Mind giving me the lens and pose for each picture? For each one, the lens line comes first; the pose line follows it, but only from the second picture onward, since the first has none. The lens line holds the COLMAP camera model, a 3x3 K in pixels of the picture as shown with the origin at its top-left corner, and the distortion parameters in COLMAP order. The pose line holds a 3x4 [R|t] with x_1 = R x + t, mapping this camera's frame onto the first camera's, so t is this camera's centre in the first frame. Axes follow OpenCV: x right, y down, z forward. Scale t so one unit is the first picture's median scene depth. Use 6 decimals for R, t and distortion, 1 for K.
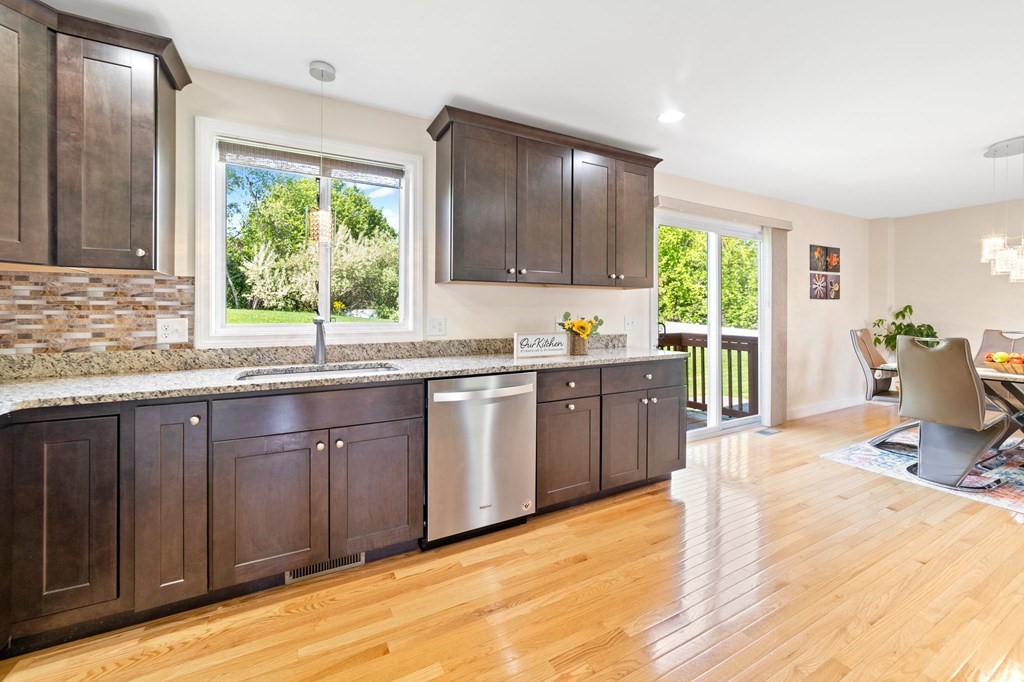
lens RADIAL K [[415.8, 0, 517.2], [0, 415.8, 314.2], [0, 0, 1]] dist [-0.002841, 0.000434]
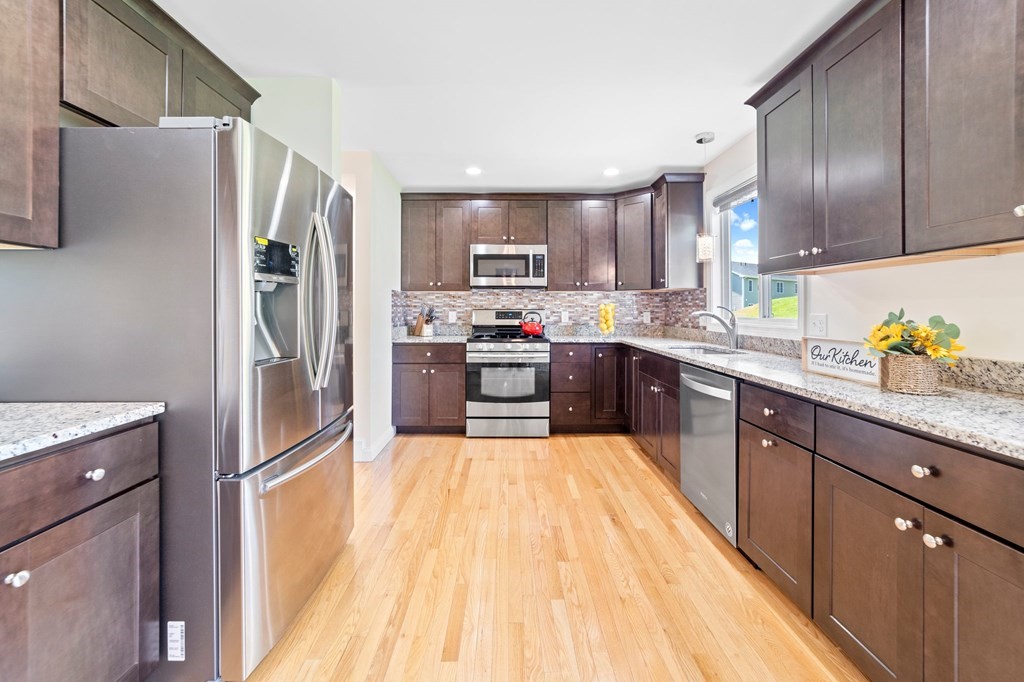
lens RADIAL K [[420.2, 0, 513.9], [0, 420.2, 309.5], [0, 0, 1]] dist [-0.001703, 0.000085]
pose [[-0.463882, 0.001810, -0.885895, 1.062554], [-0.002564, 0.999991, 0.003385, -0.004321], [0.885894, 0.003841, -0.463873, 1.060147]]
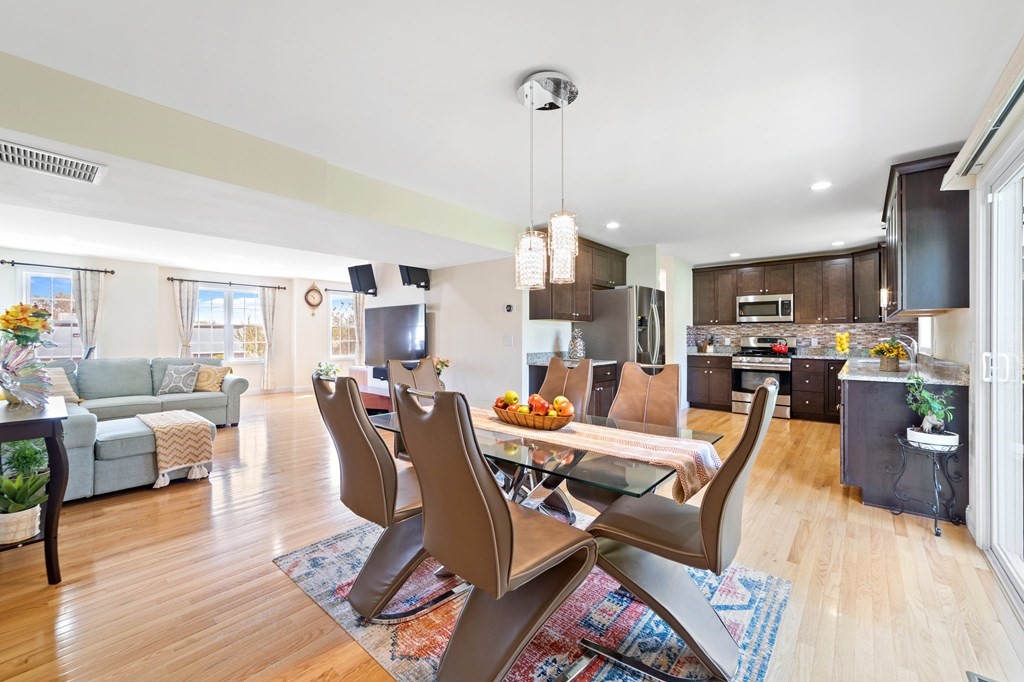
lens RADIAL K [[413.1, 0, 512.8], [0, 413.1, 332.0], [0, 0, 1]] dist [-0.008843, 0.000465]
pose [[-0.933411, -0.003296, -0.358795, 2.112225], [-0.001420, 0.999984, -0.005492, -0.012116], [0.358807, -0.004617, -0.933400, 2.259360]]
